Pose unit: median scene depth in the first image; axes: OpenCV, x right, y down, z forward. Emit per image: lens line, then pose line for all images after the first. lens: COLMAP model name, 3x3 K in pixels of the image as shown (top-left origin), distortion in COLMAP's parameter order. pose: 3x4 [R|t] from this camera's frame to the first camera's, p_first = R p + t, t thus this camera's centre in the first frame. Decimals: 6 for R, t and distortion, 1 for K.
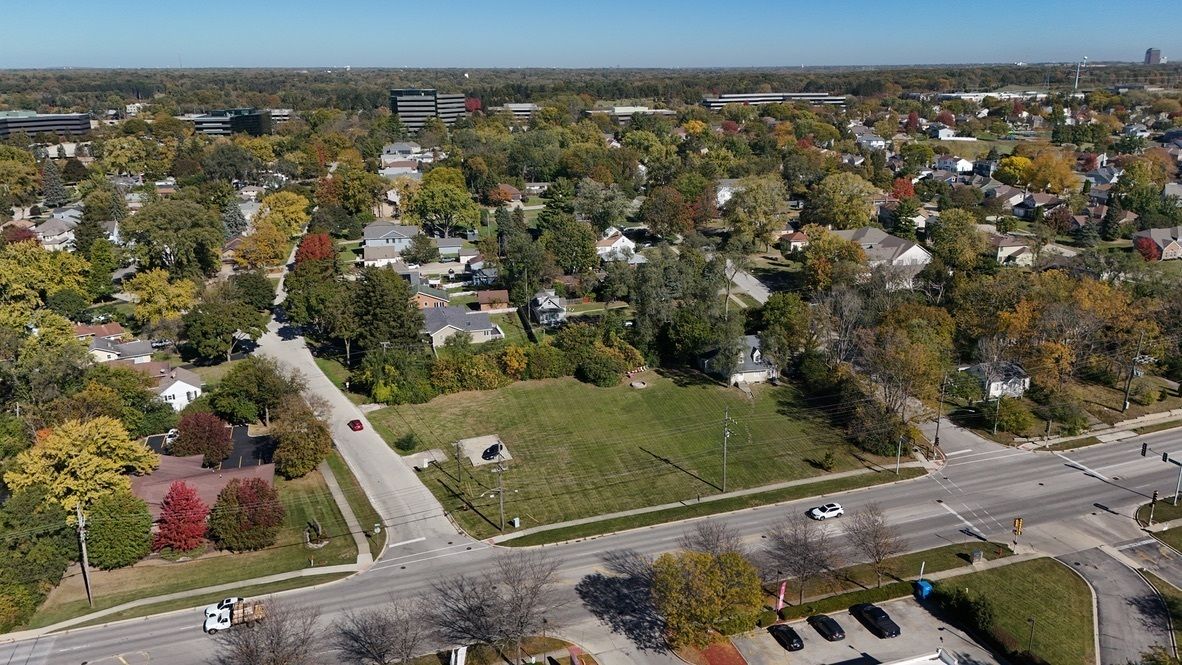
lens RADIAL K [[854.7, 0, 591.0], [0, 854.7, 332.5], [0, 0, 1]] dist [0.089011, -0.095058]
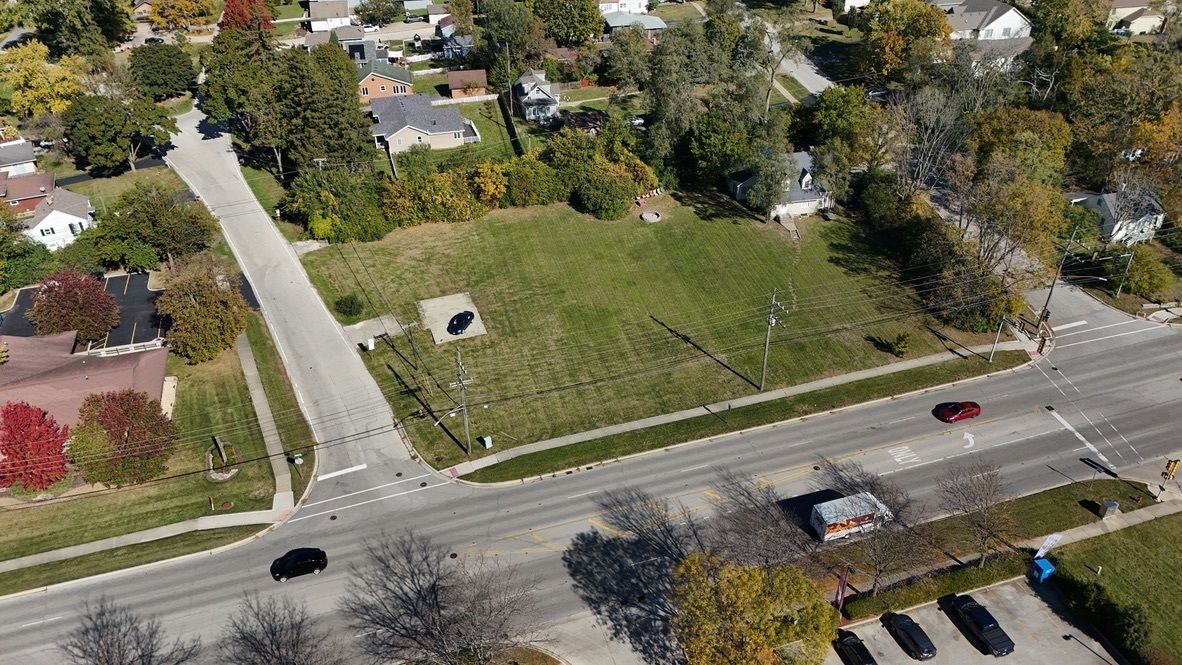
lens RADIAL K [[854.7, 0, 591.0], [0, 854.7, 332.5], [0, 0, 1]] dist [0.089011, -0.095058]
pose [[0.999983, 0.004227, -0.004065, 0.006104], [-0.002861, 0.956698, 0.291069, -0.080414], [0.005120, -0.291052, 0.956693, 0.272722]]
